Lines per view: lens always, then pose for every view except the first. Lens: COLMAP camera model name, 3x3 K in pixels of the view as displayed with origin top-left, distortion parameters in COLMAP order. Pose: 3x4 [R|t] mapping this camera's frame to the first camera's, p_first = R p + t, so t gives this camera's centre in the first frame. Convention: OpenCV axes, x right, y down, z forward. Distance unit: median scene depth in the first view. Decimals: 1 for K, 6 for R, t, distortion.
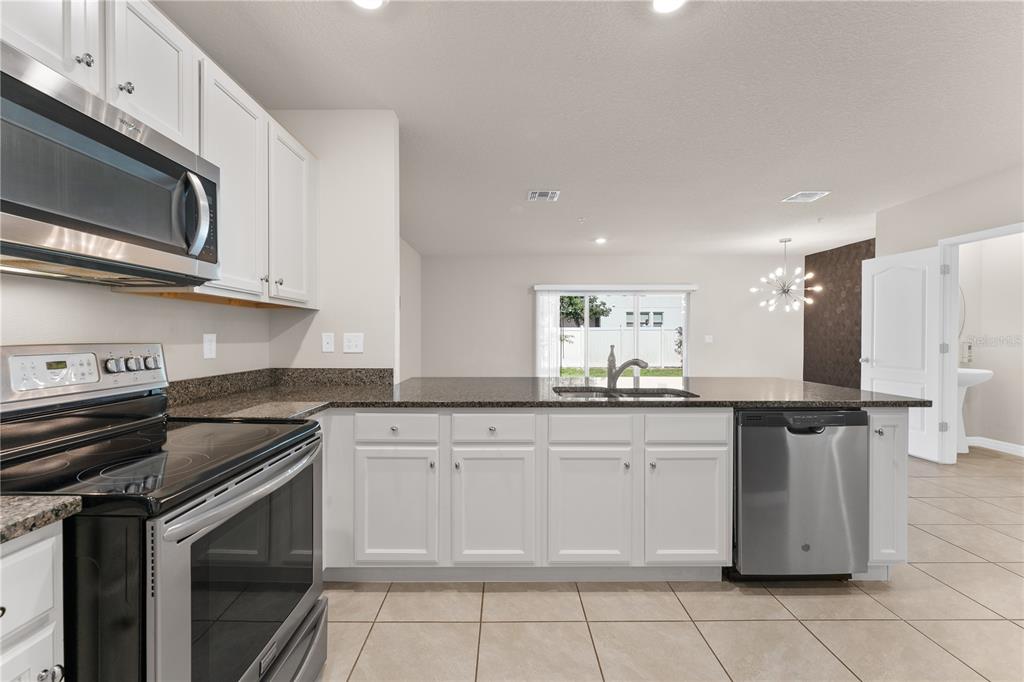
lens RADIAL K [[419.2, 0, 506.0], [0, 419.2, 336.2], [0, 0, 1]] dist [0.013859, 0.000961]
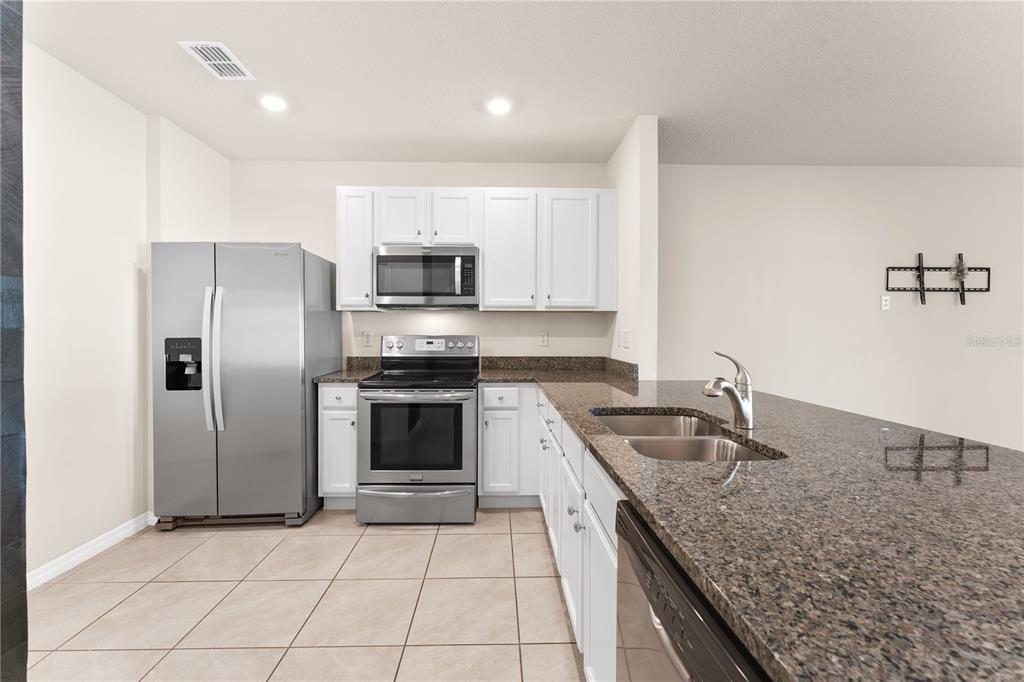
lens RADIAL K [[419.2, 0, 506.3], [0, 419.2, 336.0], [0, 0, 1]] dist [0.013859, 0.000961]
pose [[0.017402, 0.008599, -0.999812, 1.187610], [-0.003735, 0.999957, 0.008536, -0.000832], [0.999842, 0.003586, 0.017434, 1.027673]]
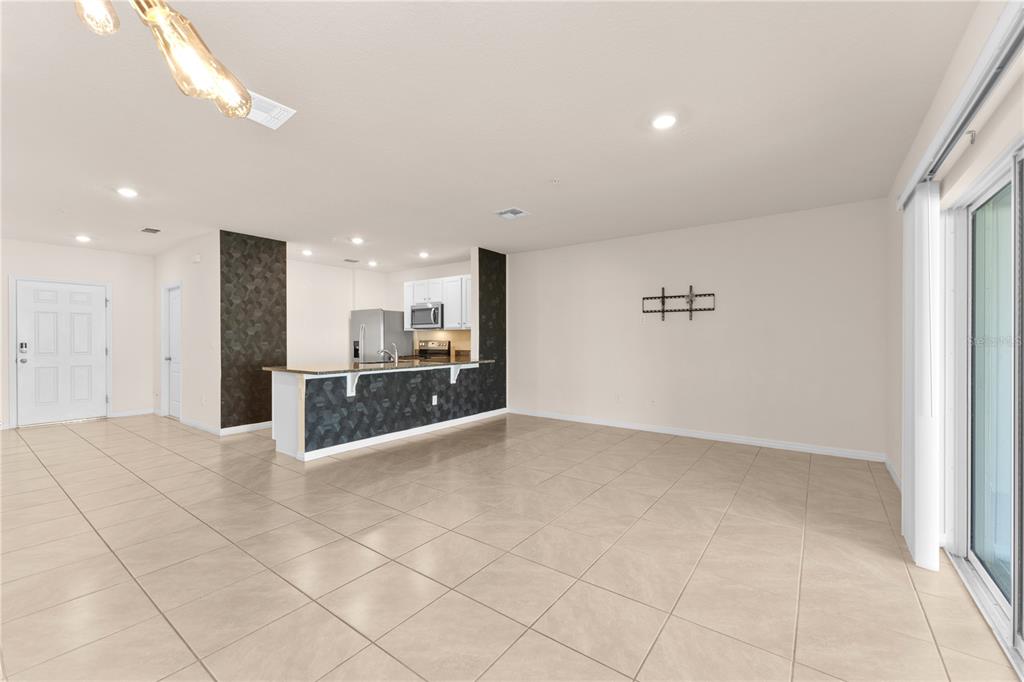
lens RADIAL K [[419.2, 0, 509.6], [0, 419.2, 345.0], [0, 0, 1]] dist [0.013859, 0.000961]
pose [[-0.602463, -0.014846, -0.798009, 2.368491], [-0.015573, 0.999855, -0.006844, 0.078859], [0.797995, 0.008304, -0.602607, 4.096248]]
